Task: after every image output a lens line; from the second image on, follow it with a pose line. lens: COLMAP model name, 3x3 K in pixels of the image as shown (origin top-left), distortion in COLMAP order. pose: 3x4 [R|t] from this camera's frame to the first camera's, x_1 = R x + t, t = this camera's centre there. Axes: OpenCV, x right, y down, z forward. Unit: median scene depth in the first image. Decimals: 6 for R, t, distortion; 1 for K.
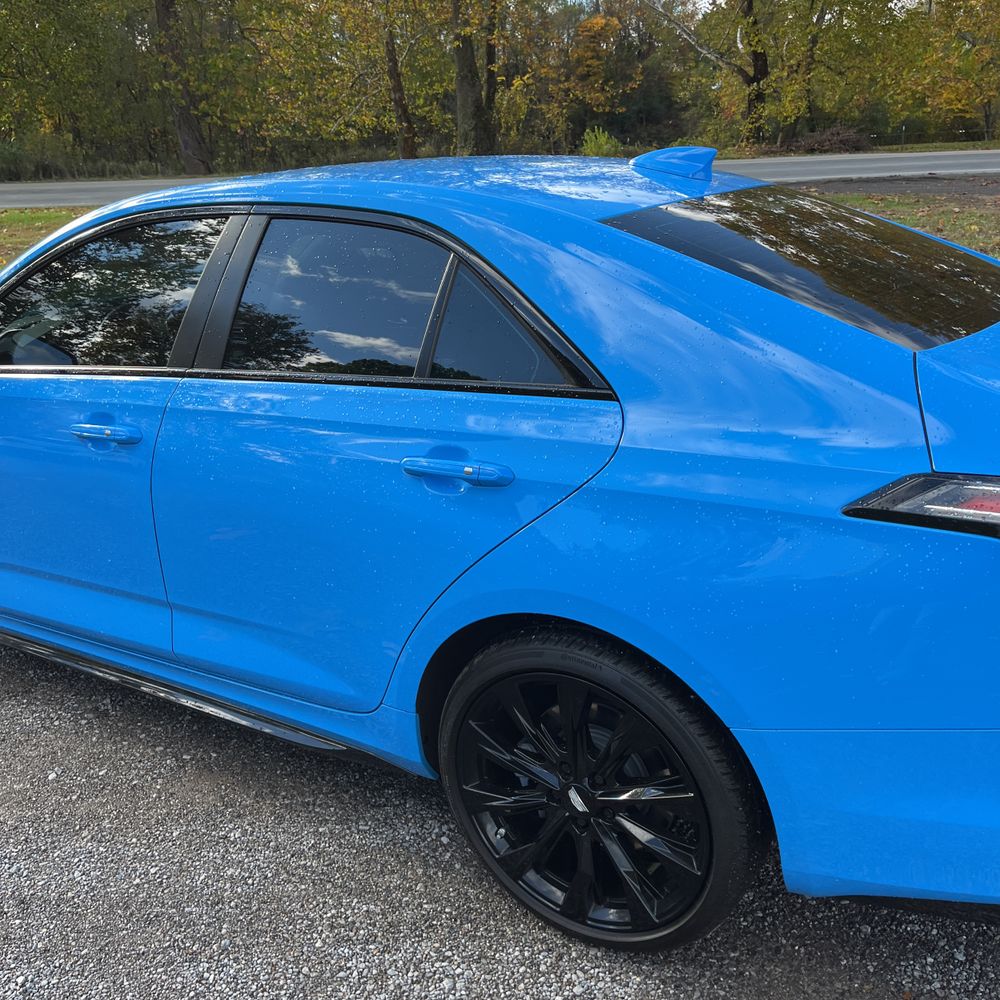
lens RADIAL K [[996.8, 0, 500.0], [0, 996.8, 500.0], [0, 0, 1]] dist [0.011281, 0.021864]
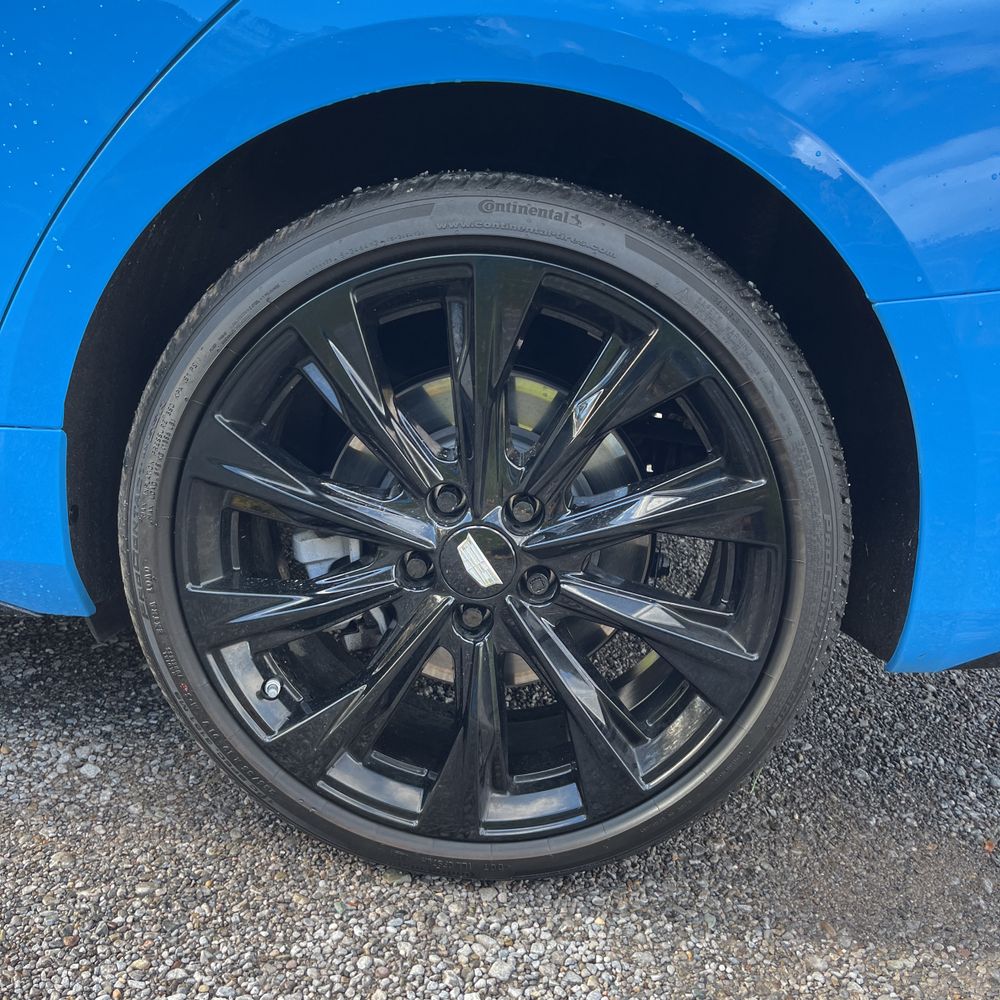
lens RADIAL K [[1001.1, 0, 512.5], [0, 1001.1, 515.0], [0, 0, 1]] dist [0.010187, 0.023997]
pose [[0.866578, -0.010942, 0.498921, -0.137545], [0.035736, 0.998554, -0.040170, 0.286470], [-0.497760, 0.052640, 0.865716, 0.561628]]
